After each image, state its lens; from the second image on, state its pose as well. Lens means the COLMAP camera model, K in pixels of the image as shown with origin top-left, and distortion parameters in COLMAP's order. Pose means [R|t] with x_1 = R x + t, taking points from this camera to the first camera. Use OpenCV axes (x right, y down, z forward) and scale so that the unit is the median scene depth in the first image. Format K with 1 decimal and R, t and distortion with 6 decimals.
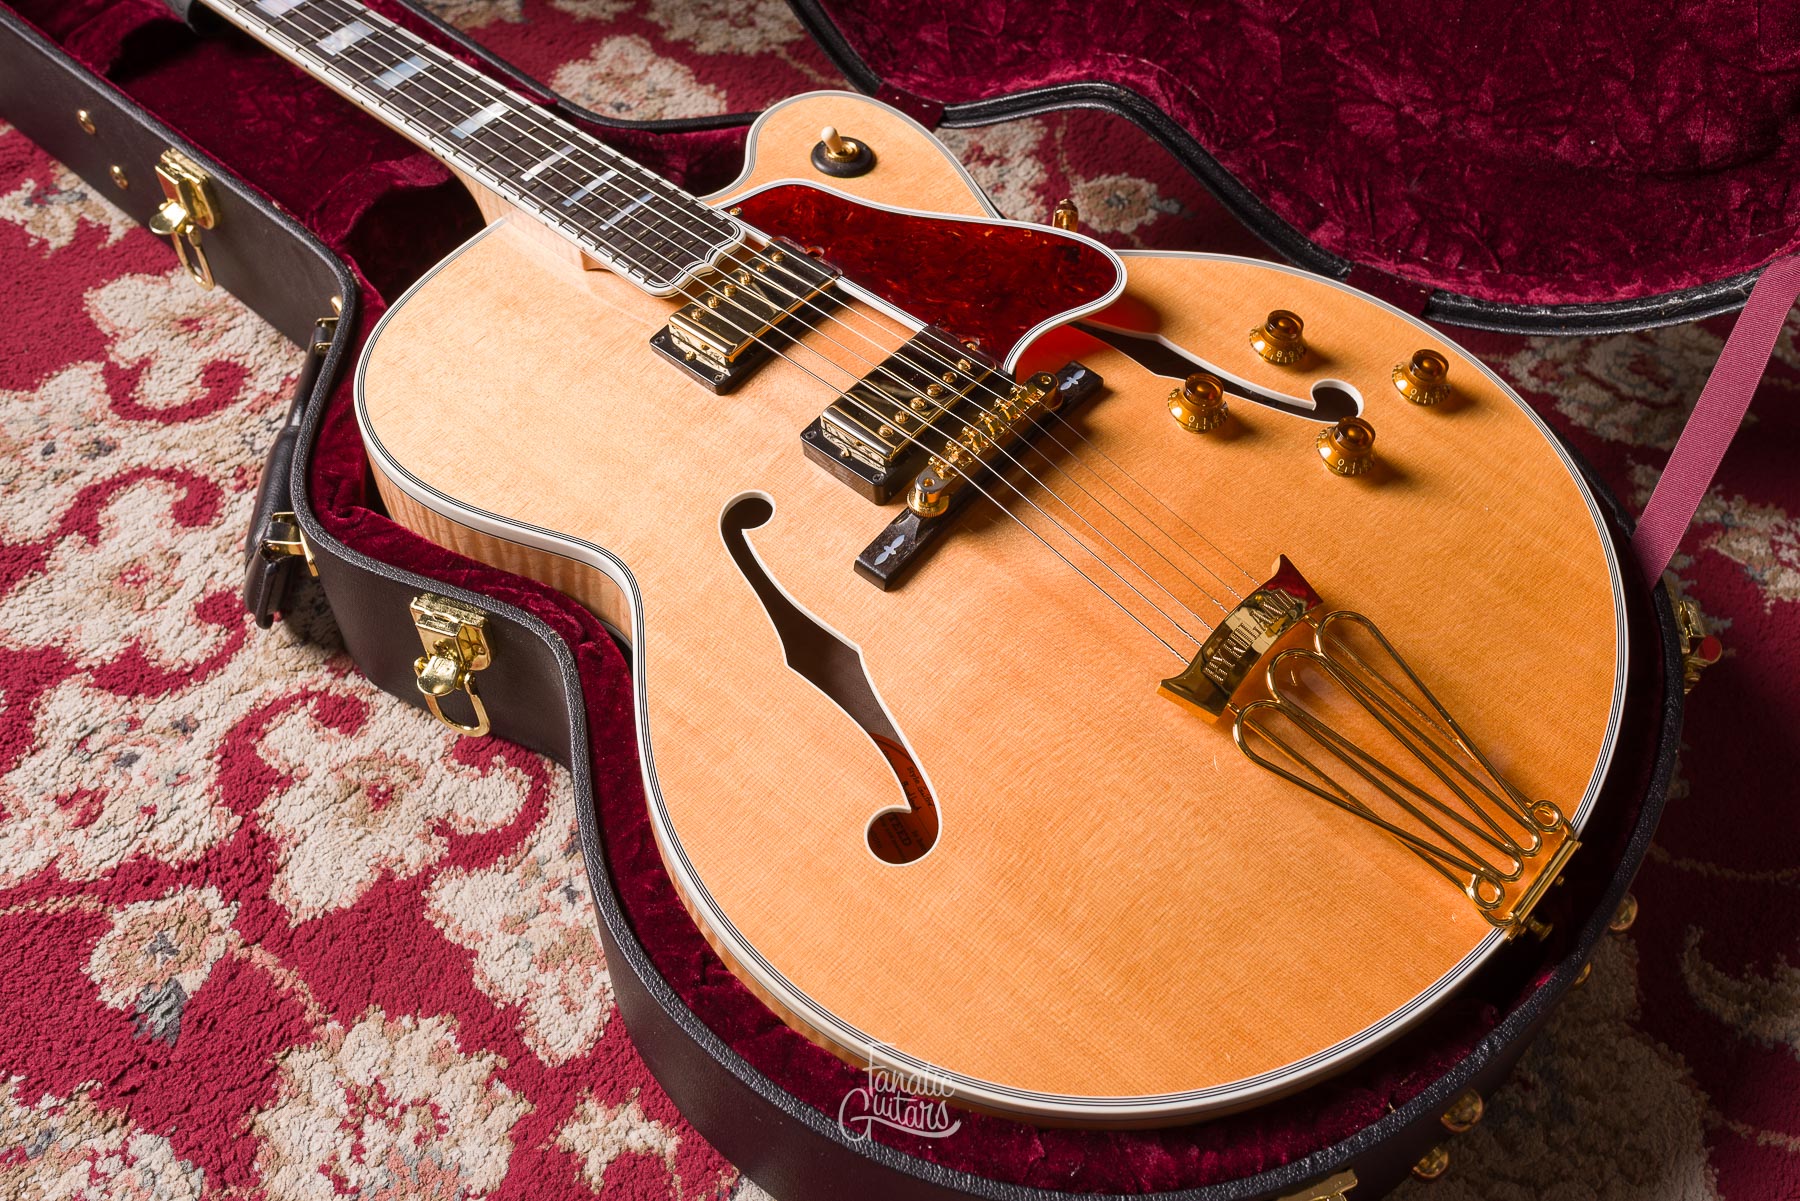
lens RADIAL K [[1729.5, 0, 900.5], [0, 1729.5, 603.8], [0, 0, 1]] dist [0.001789, -0.003366]
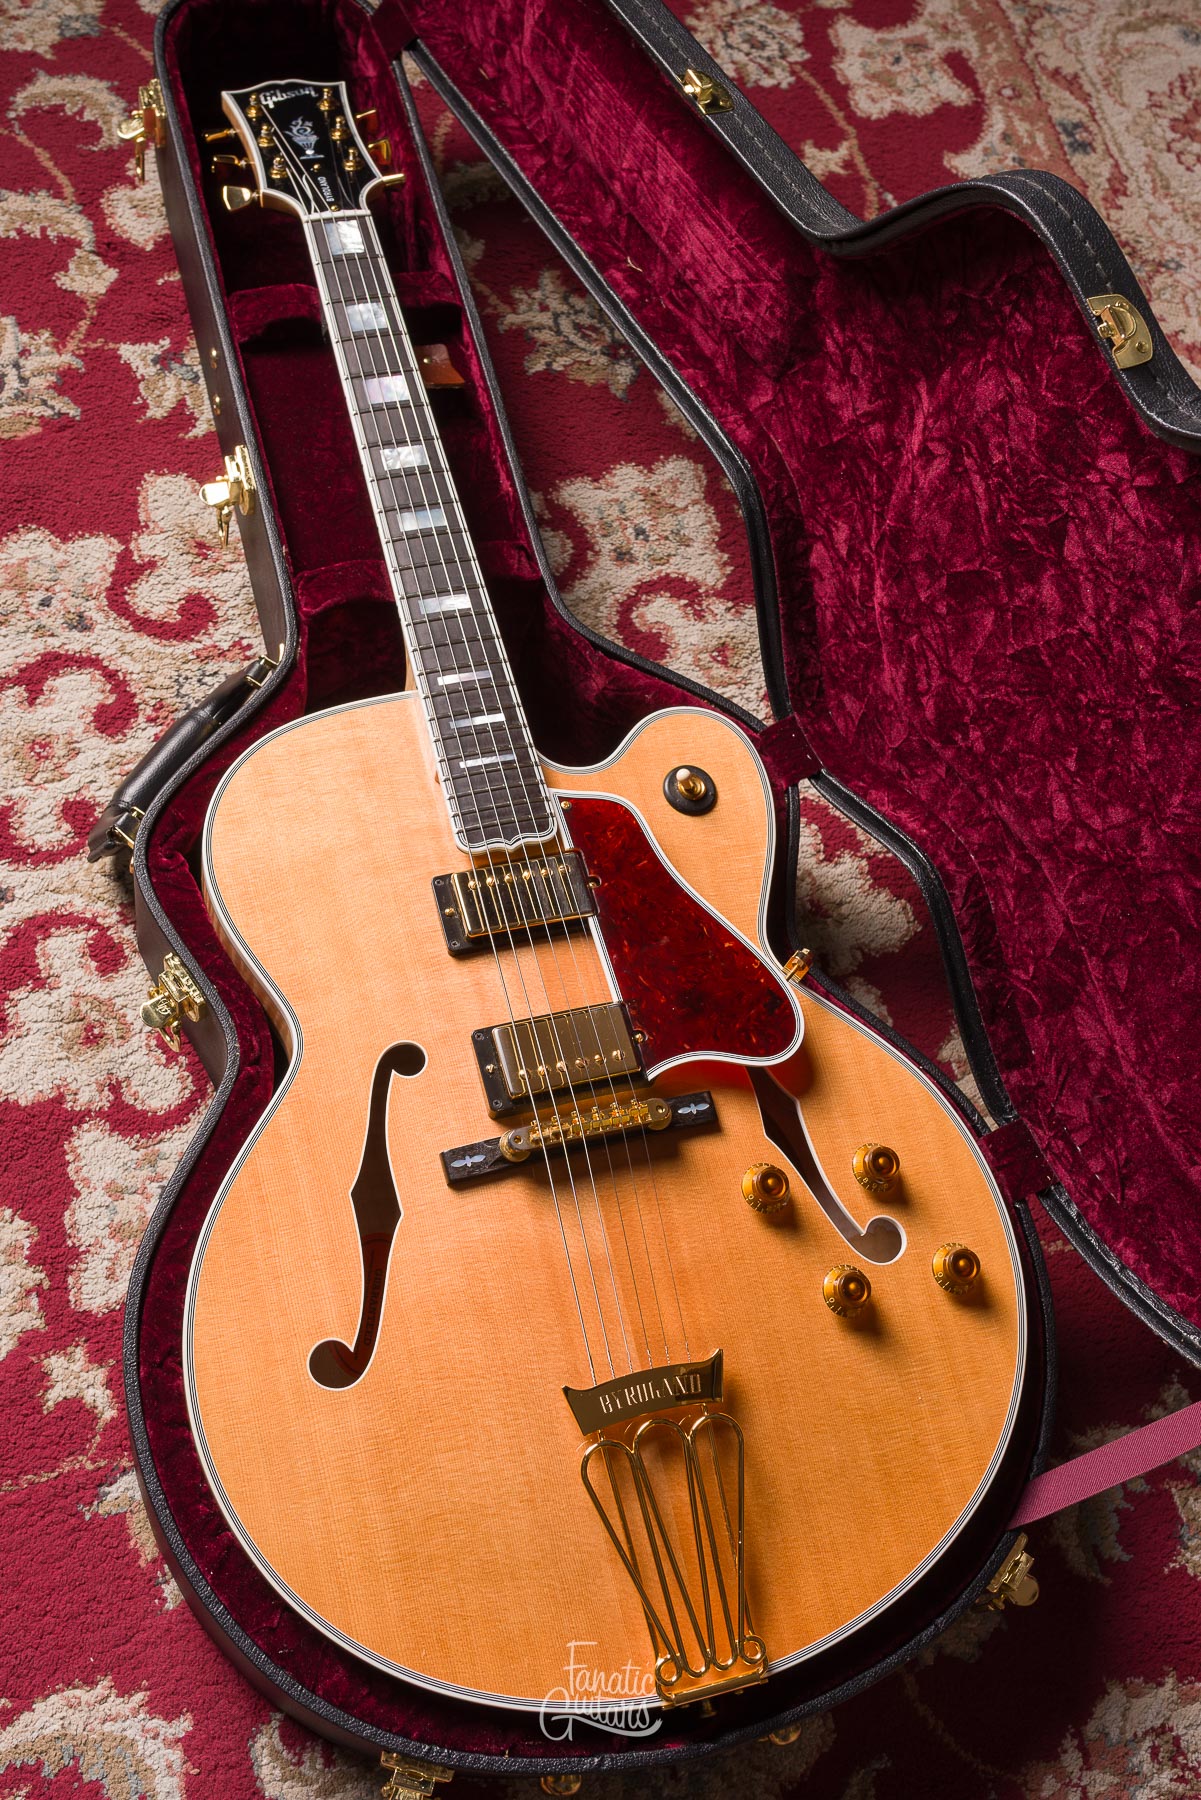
lens RADIAL K [[1957.9, 0, 518.2], [0, 1957.9, 843.9], [0, 0, 1]] dist [0.002682, -0.009511]
pose [[0.816931, 0.557050, -0.149395, 0.088874], [-0.526710, 0.826131, 0.200210, -0.433008], [0.234947, -0.084870, 0.968296, -0.298033]]
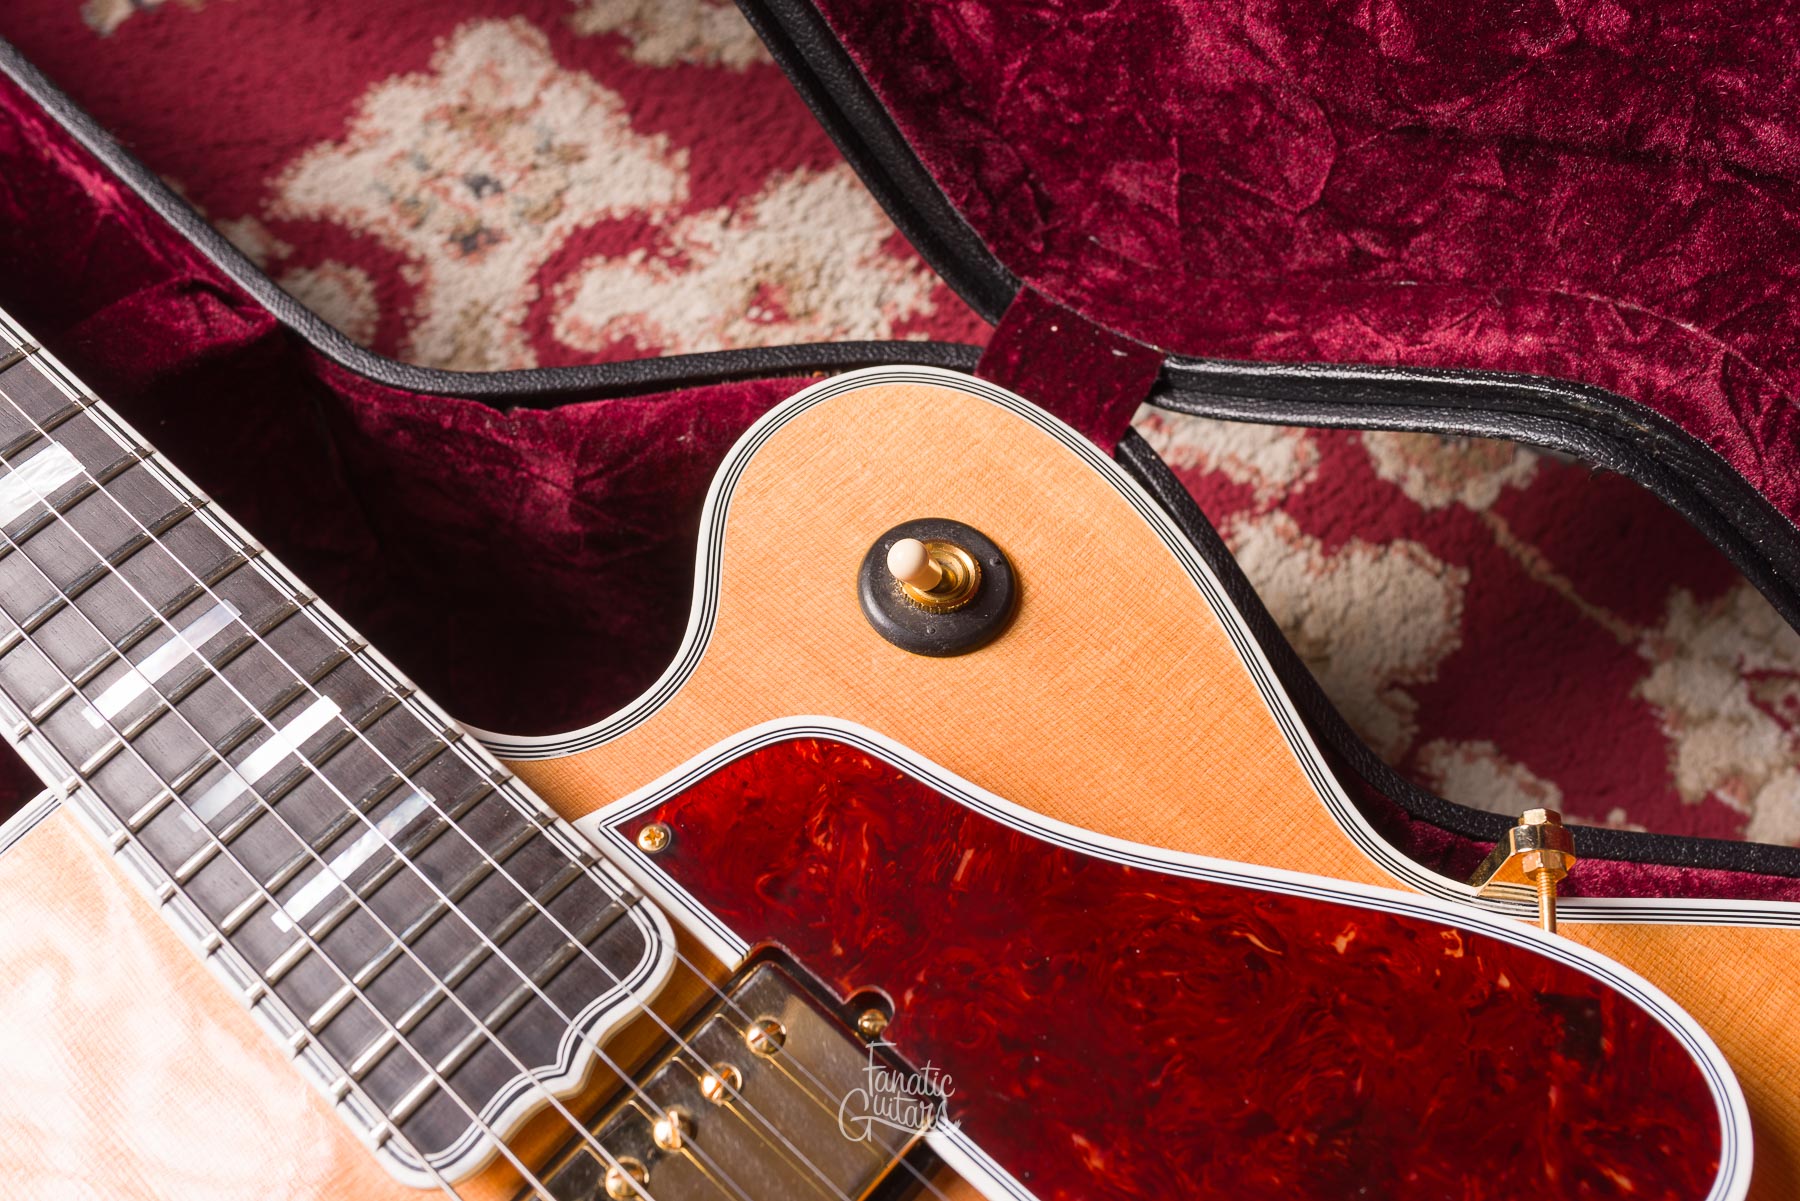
lens RADIAL K [[1784.2, 0, 900.0], [0, 1784.2, 605.7], [0, 0, 1]] dist [0.006870, -0.012539]
pose [[0.999625, 0.026366, -0.007431, -0.039202], [-0.025092, 0.990140, 0.137815, -0.312555], [0.010991, -0.137577, 0.990430, 0.595993]]
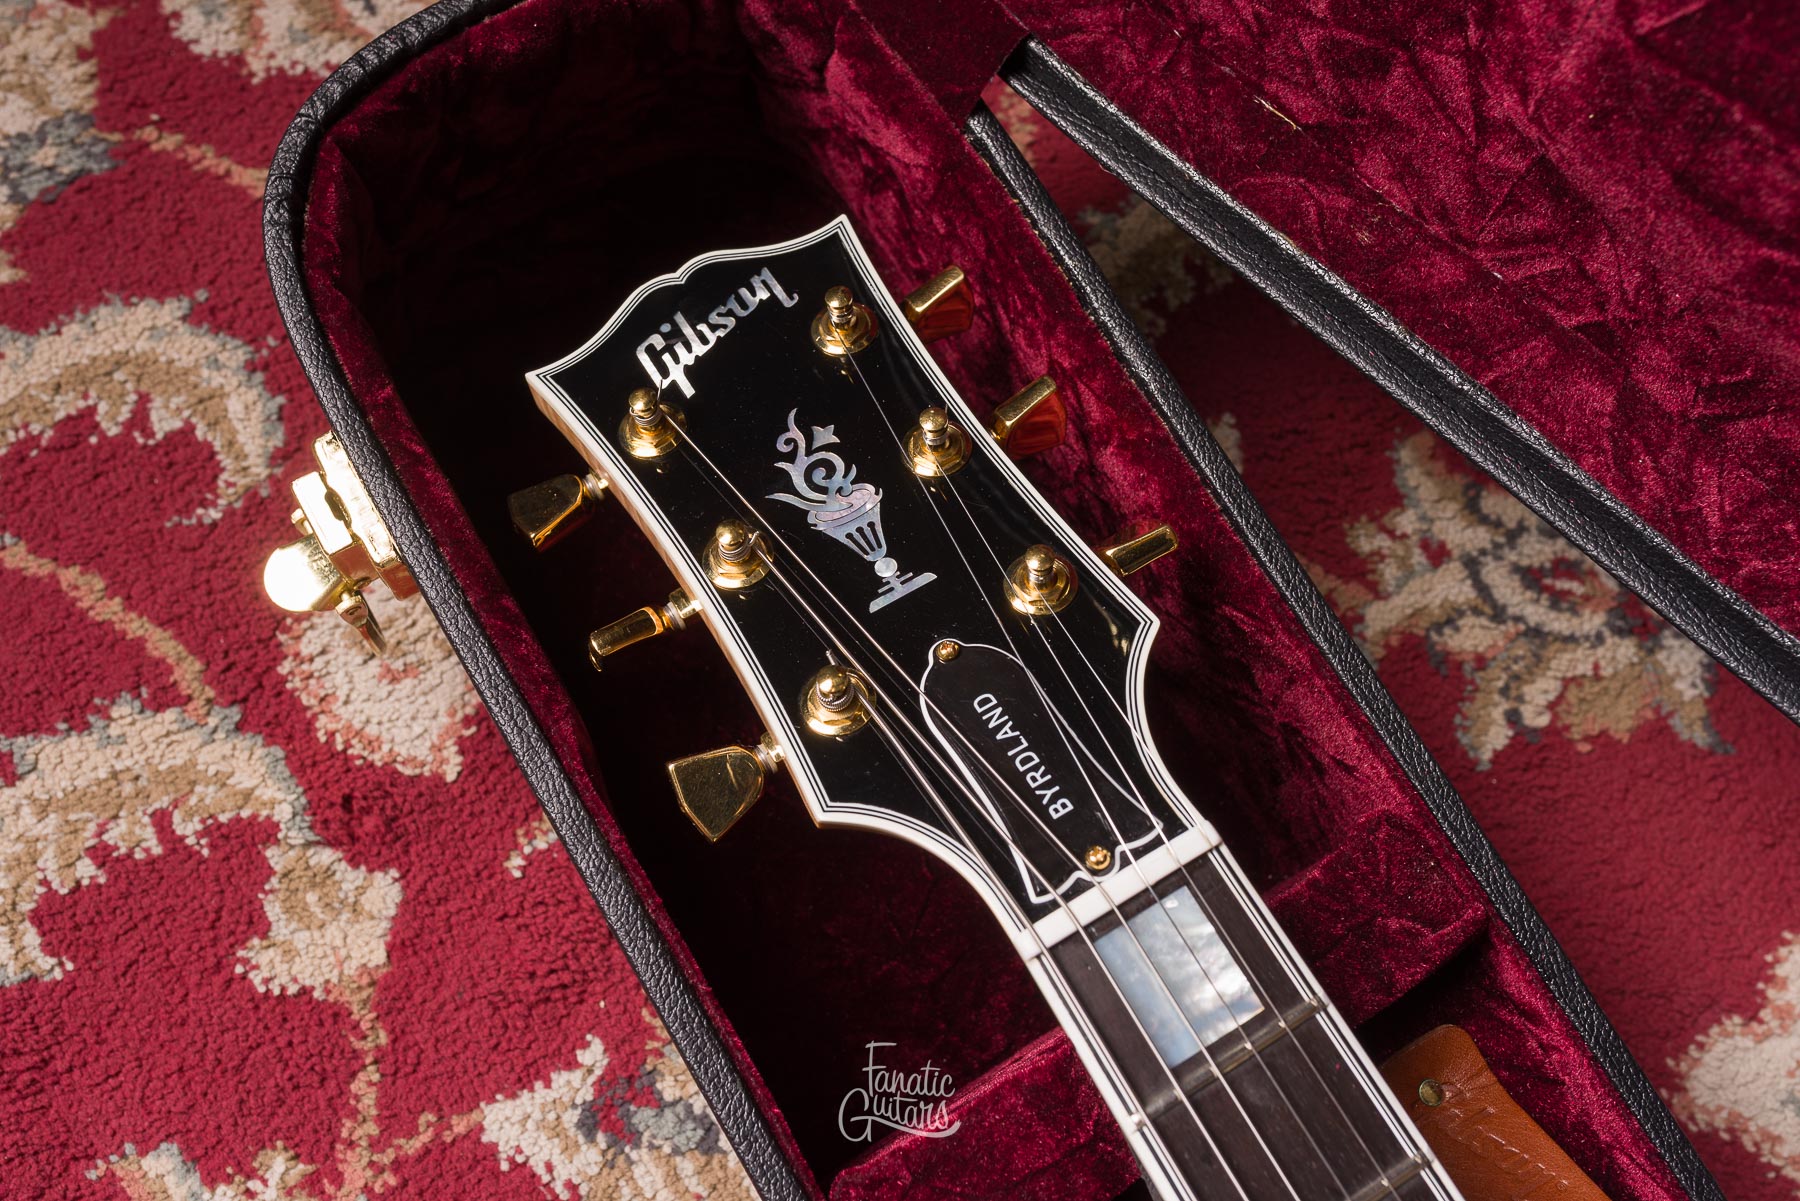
lens RADIAL K [[1777.0, 0, 898.9], [0, 1777.0, 603.5], [0, 0, 1]] dist [0.006693, -0.010747]
pose [[0.951024, 0.307905, -0.027359, -0.558324], [-0.279907, 0.895332, 0.346456, -0.634160], [0.131171, -0.321830, 0.937667, 0.779232]]
